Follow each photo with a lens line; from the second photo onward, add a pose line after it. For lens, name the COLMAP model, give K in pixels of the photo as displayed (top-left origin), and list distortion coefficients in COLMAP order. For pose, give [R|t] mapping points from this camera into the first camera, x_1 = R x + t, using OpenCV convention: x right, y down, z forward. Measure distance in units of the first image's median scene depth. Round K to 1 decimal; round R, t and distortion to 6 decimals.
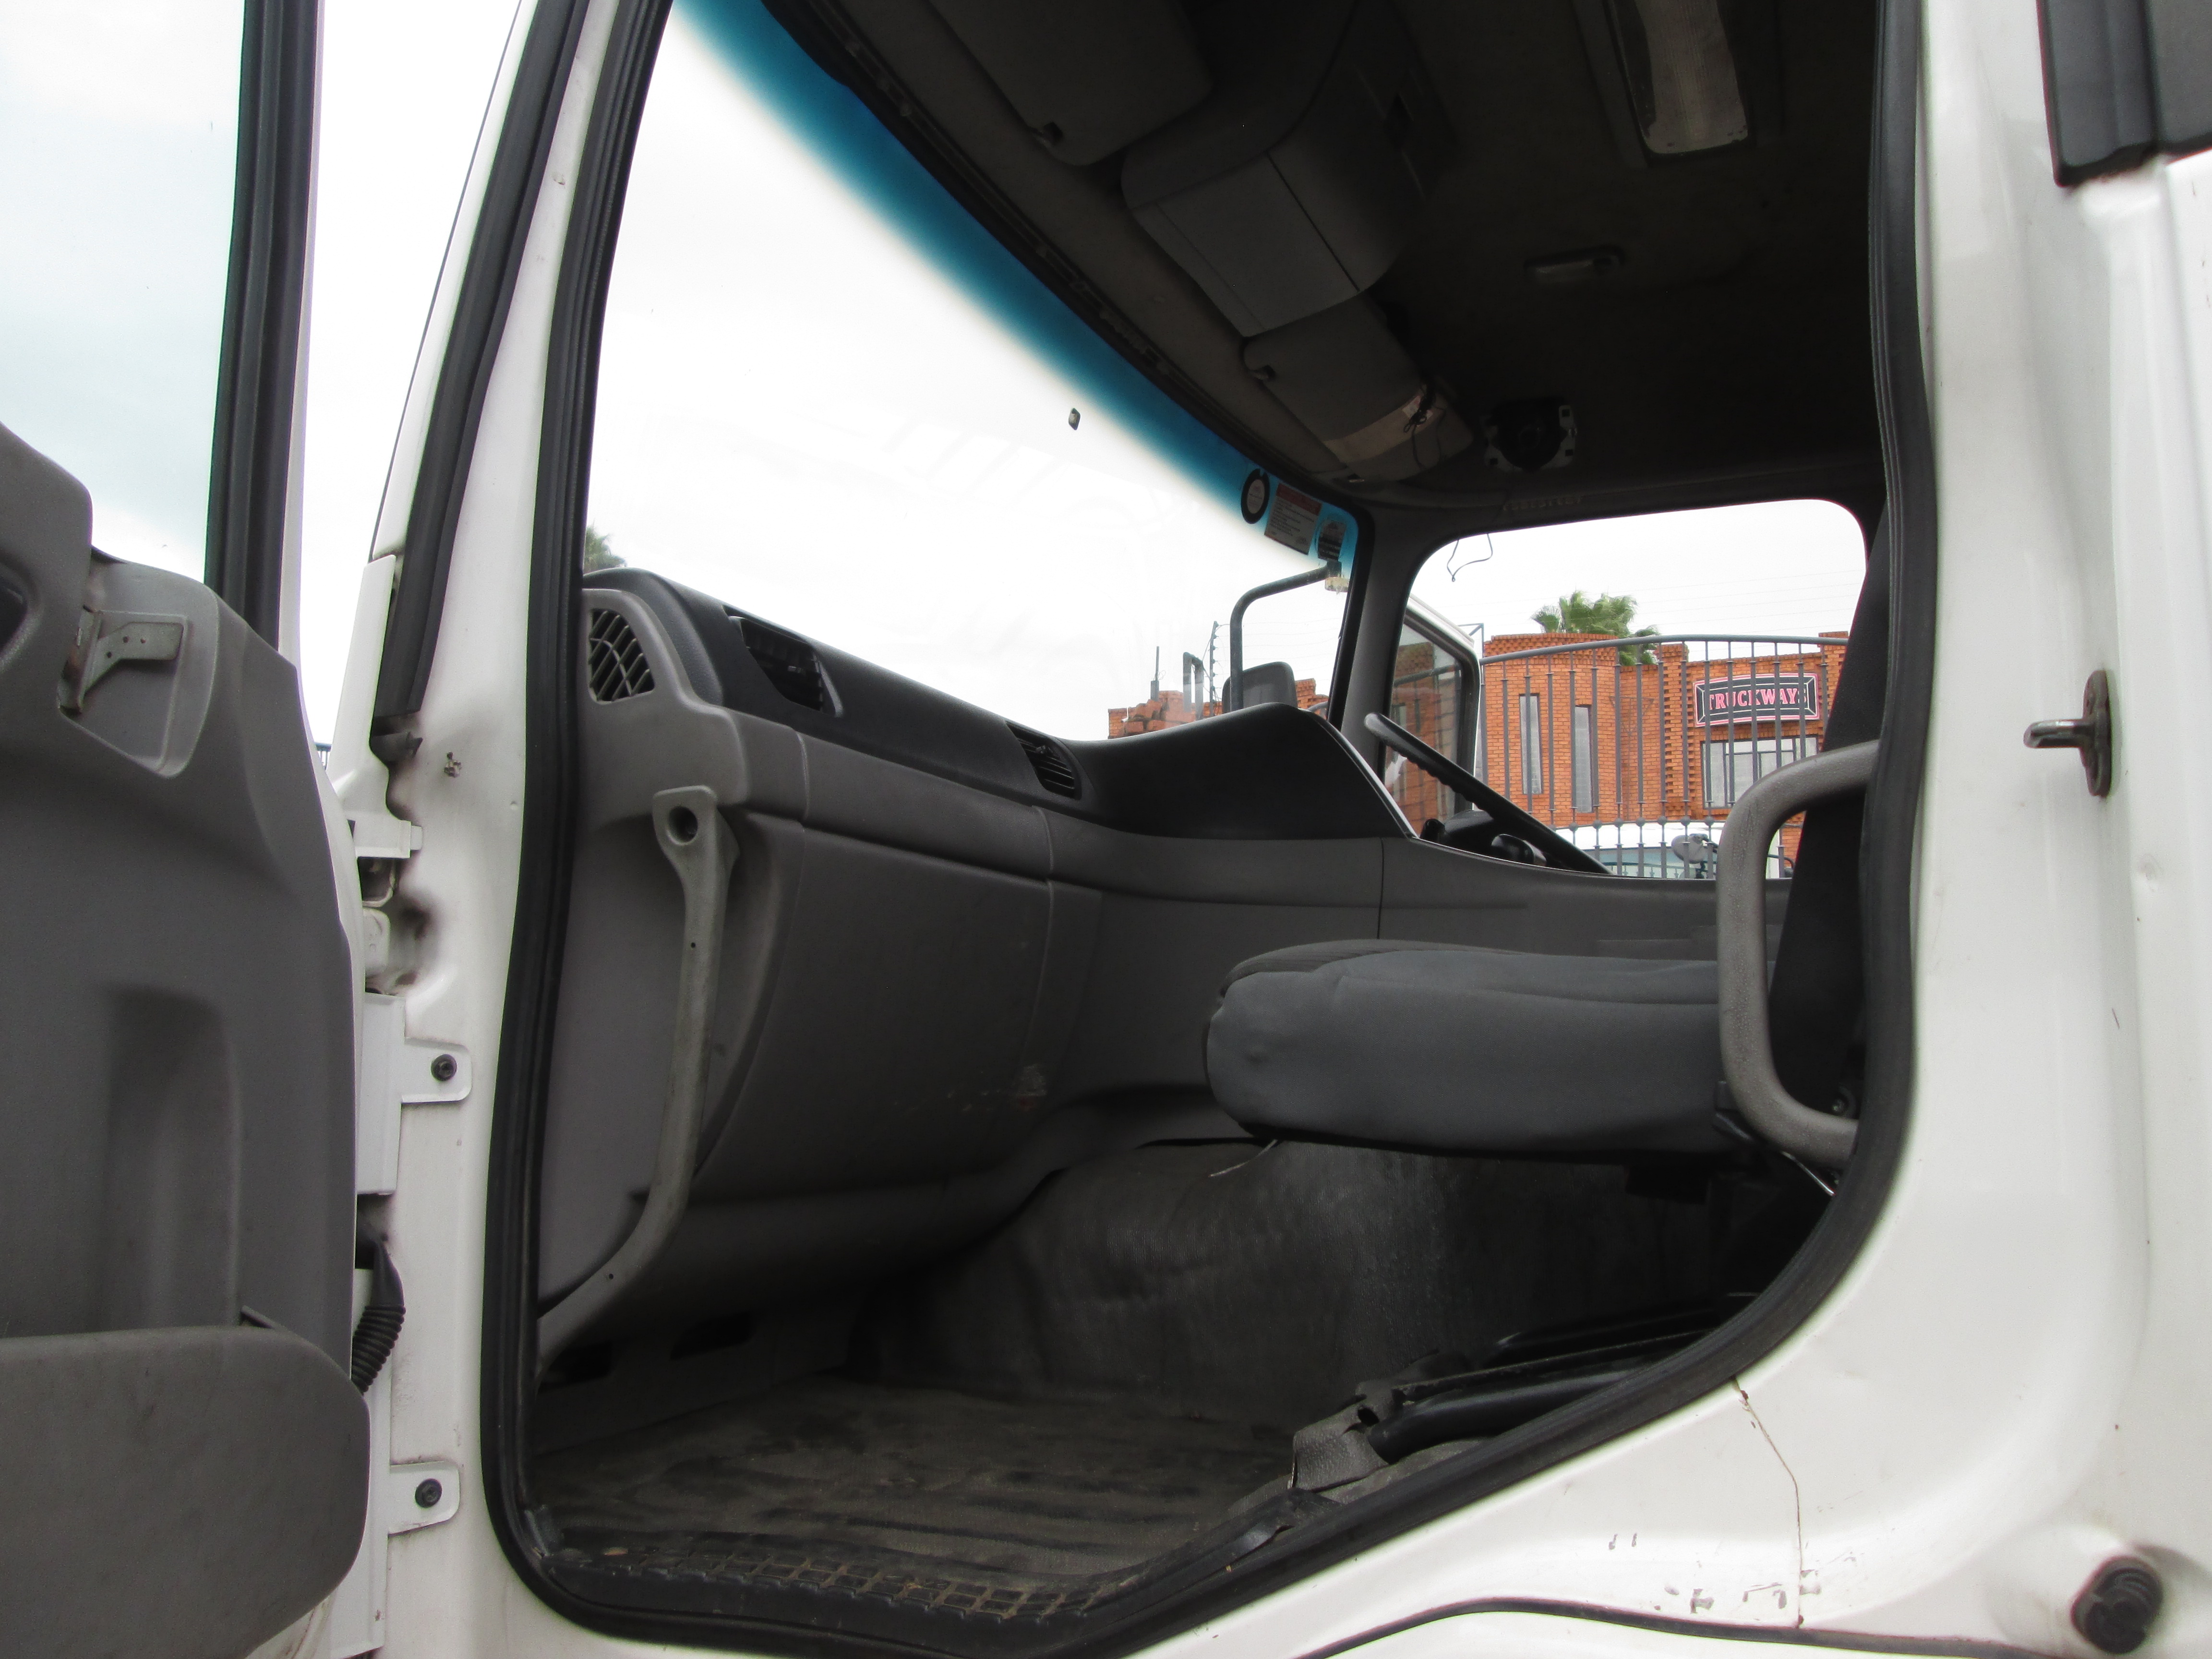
lens RADIAL K [[1829.0, 0, 1087.7], [0, 1829.0, 830.7], [0, 0, 1]] dist [-0.047838, 0.023372]
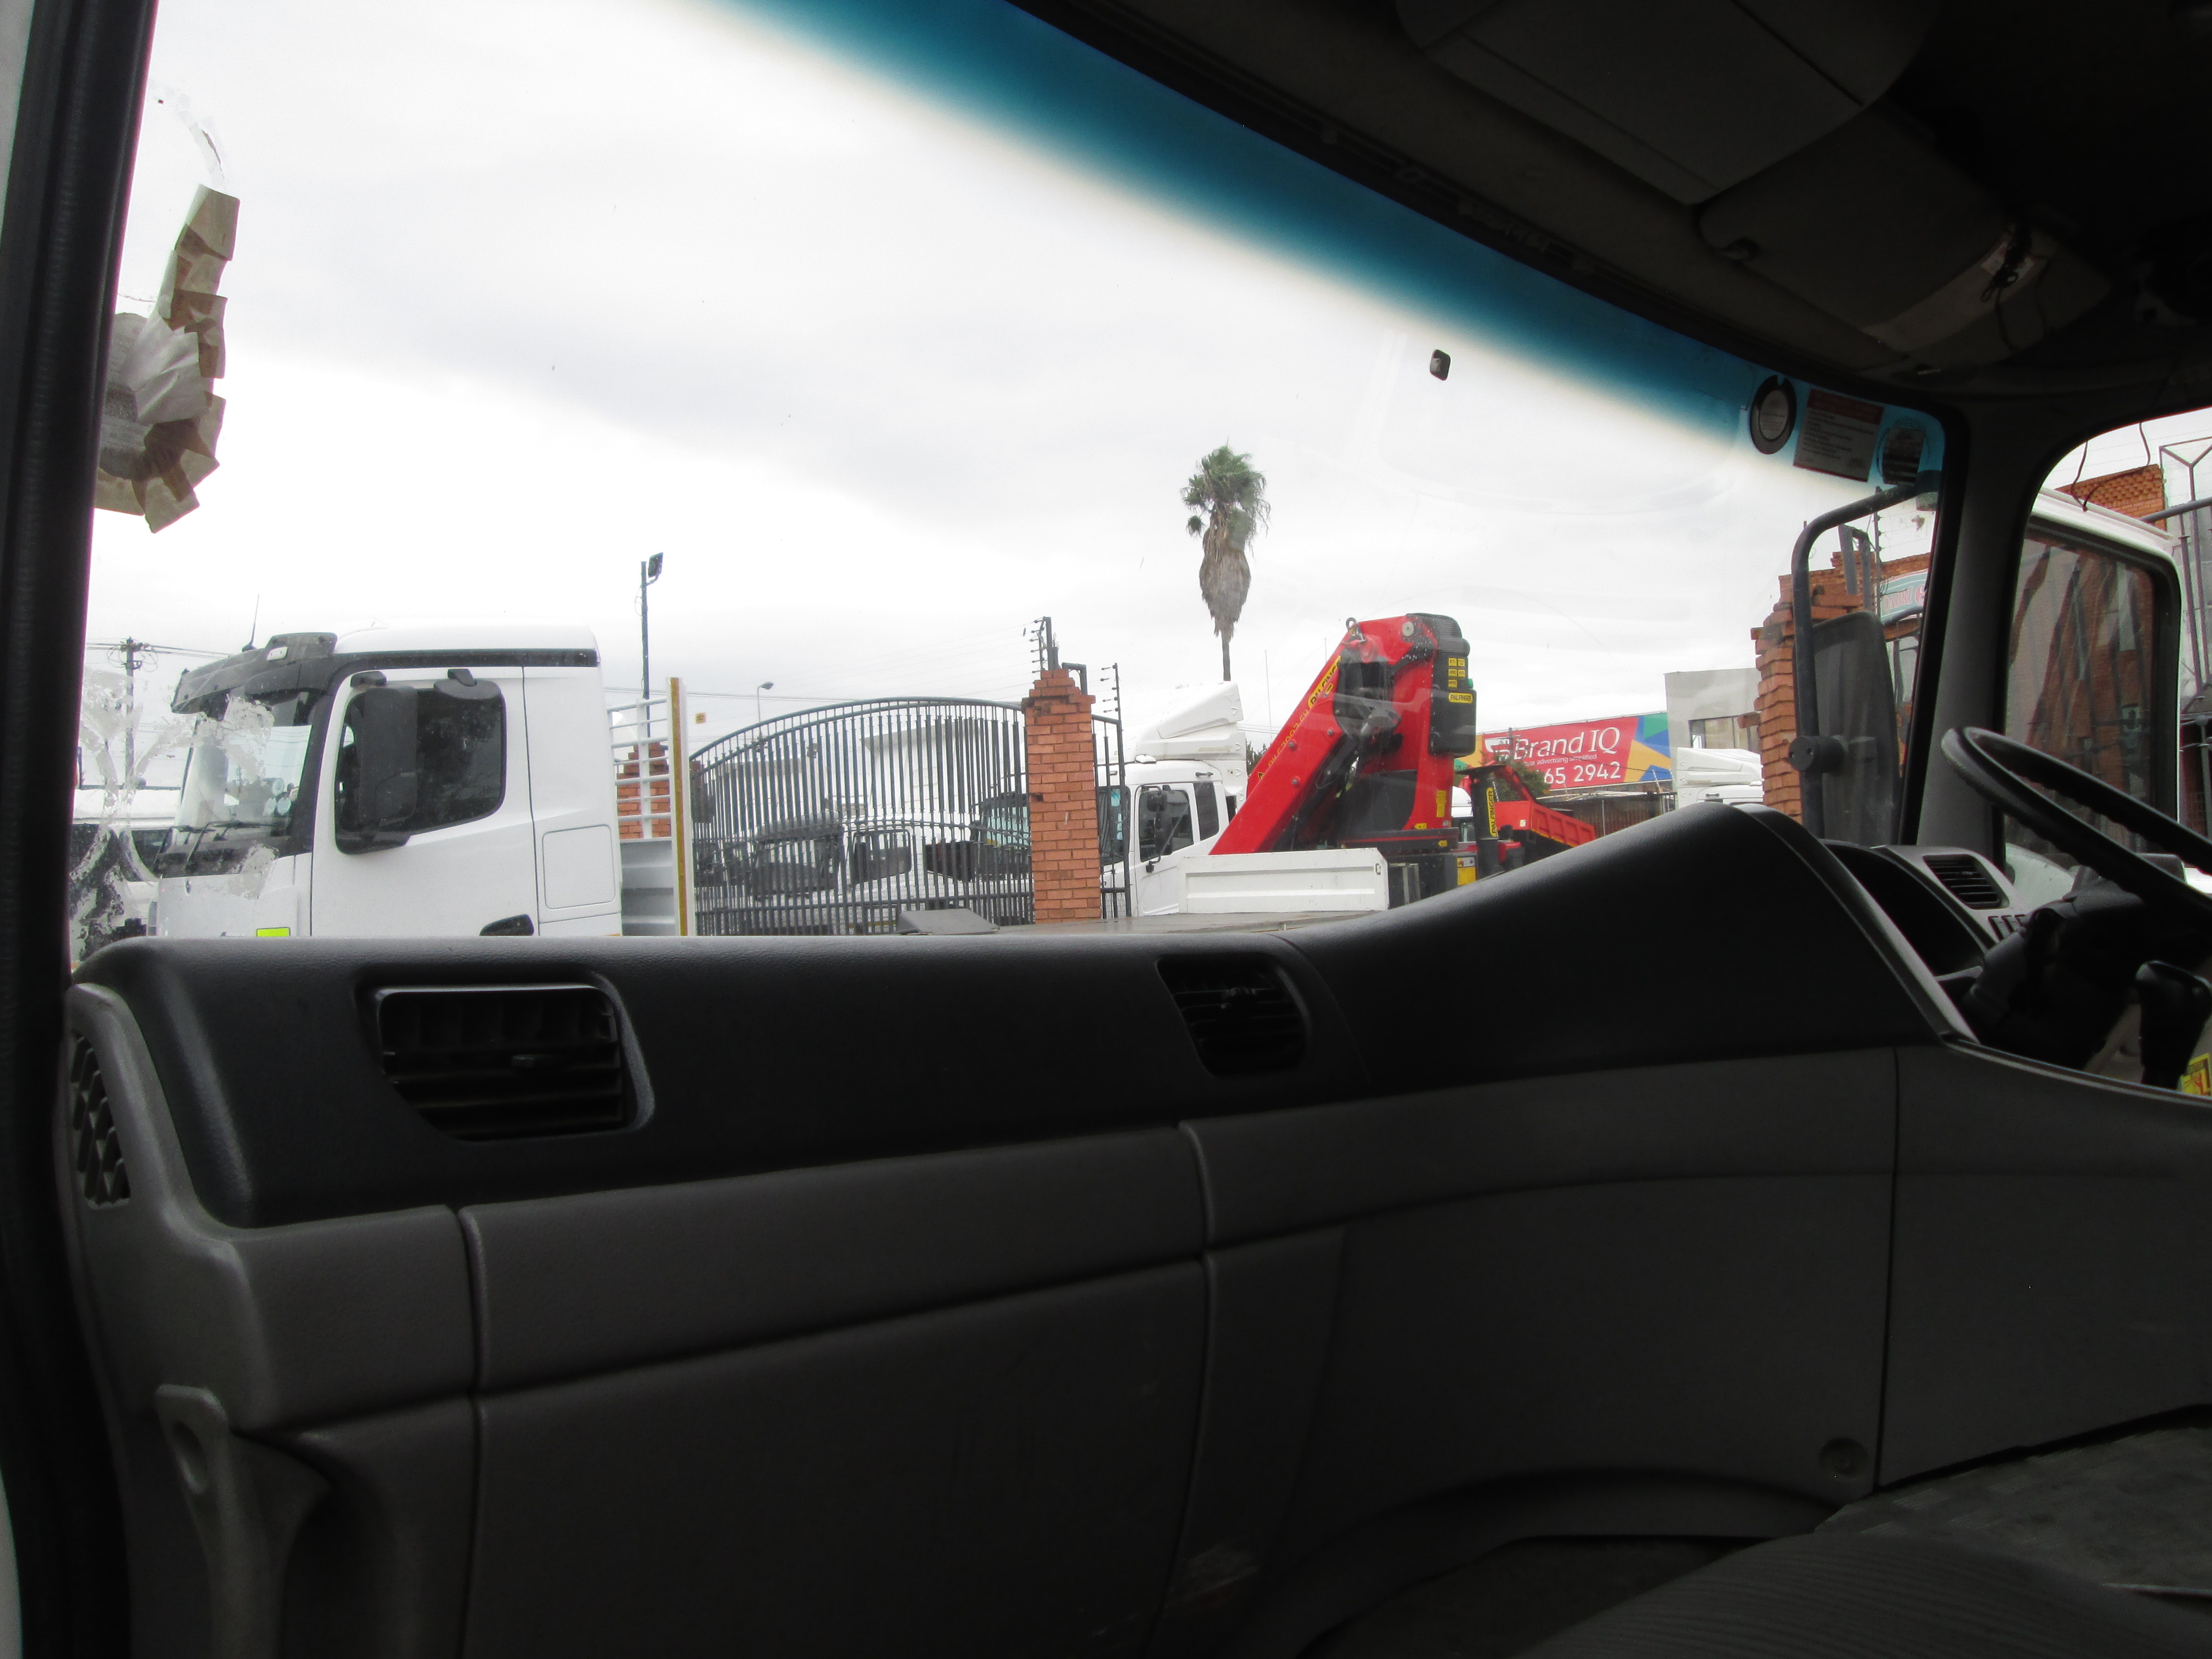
lens RADIAL K [[1829.0, 0, 1102.0], [0, 1829.0, 830.9], [0, 0, 1]] dist [-0.047838, 0.023372]
pose [[0.936958, -0.052473, -0.345479, 0.089404], [0.072322, 0.996374, 0.044808, -0.078415], [0.341875, -0.066969, 0.937356, 0.258751]]
